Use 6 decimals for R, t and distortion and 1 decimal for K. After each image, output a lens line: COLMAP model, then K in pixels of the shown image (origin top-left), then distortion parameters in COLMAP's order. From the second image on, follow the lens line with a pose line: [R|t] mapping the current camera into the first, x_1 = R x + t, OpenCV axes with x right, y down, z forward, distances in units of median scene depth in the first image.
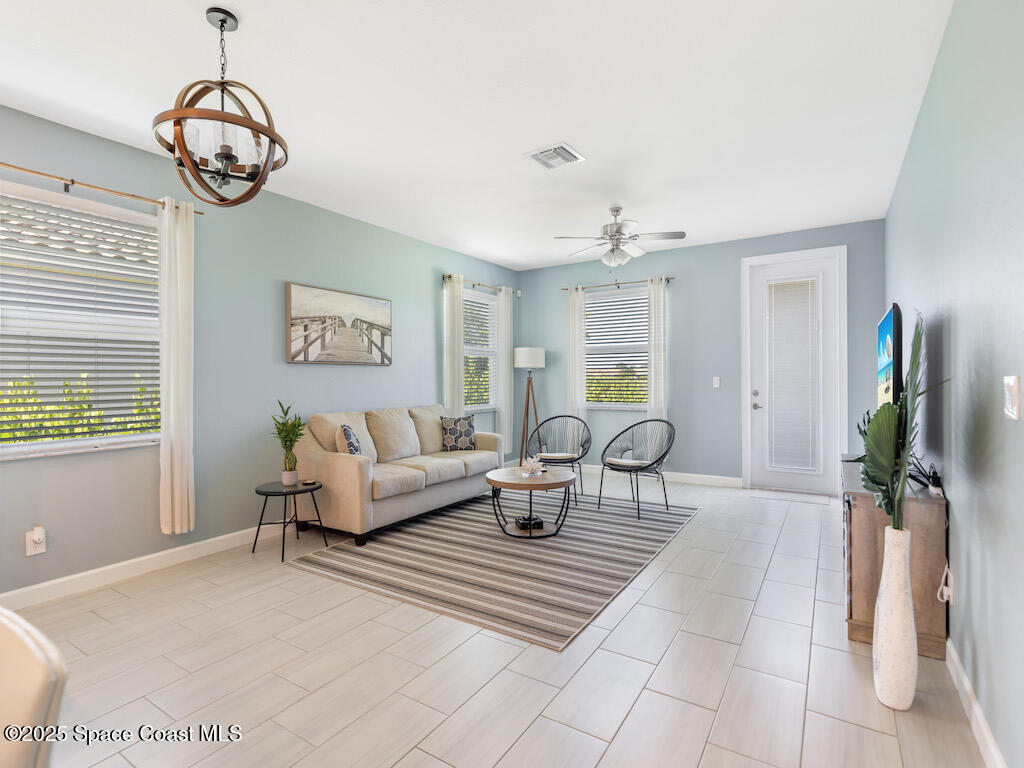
lens RADIAL K [[511.0, 0, 512.0], [0, 511.0, 384.0], [0, 0, 1]] dist [0.000747, 0.000029]
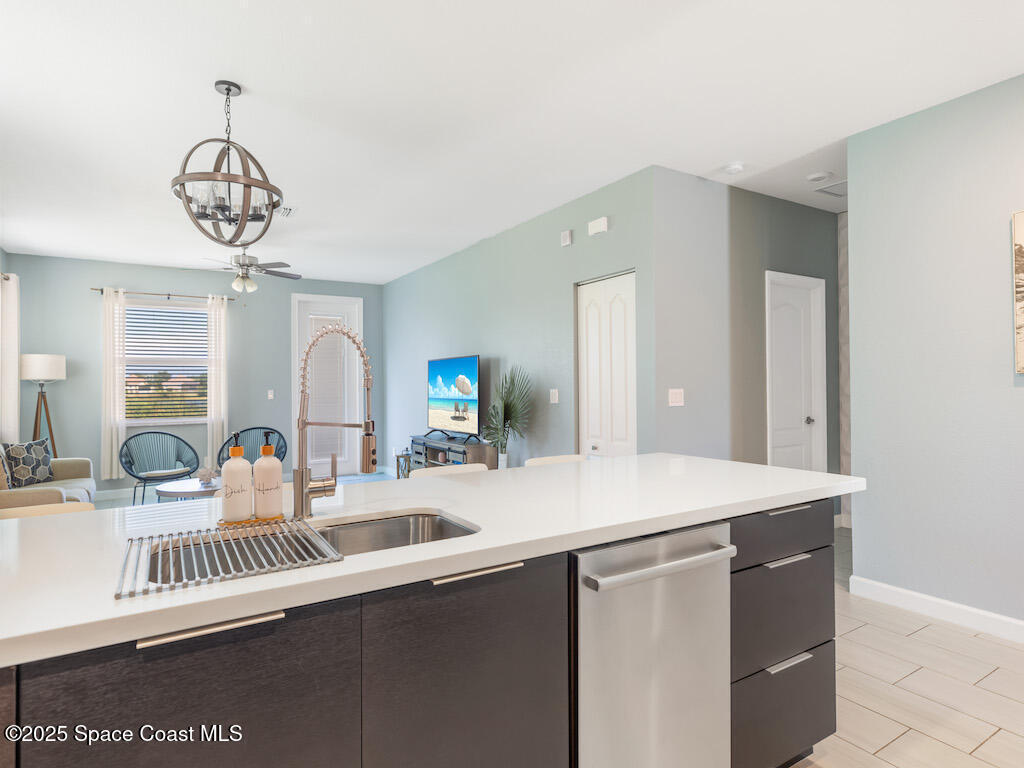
lens RADIAL K [[549.6, 0, 512.0], [0, 549.6, 384.0], [0, 0, 1]] dist [0.000528, 0.000090]
pose [[0.425716, 0.002338, 0.904854, -0.560802], [0.015701, 0.999827, -0.009970, -0.005673], [-0.904721, 0.018452, 0.425605, -0.043138]]
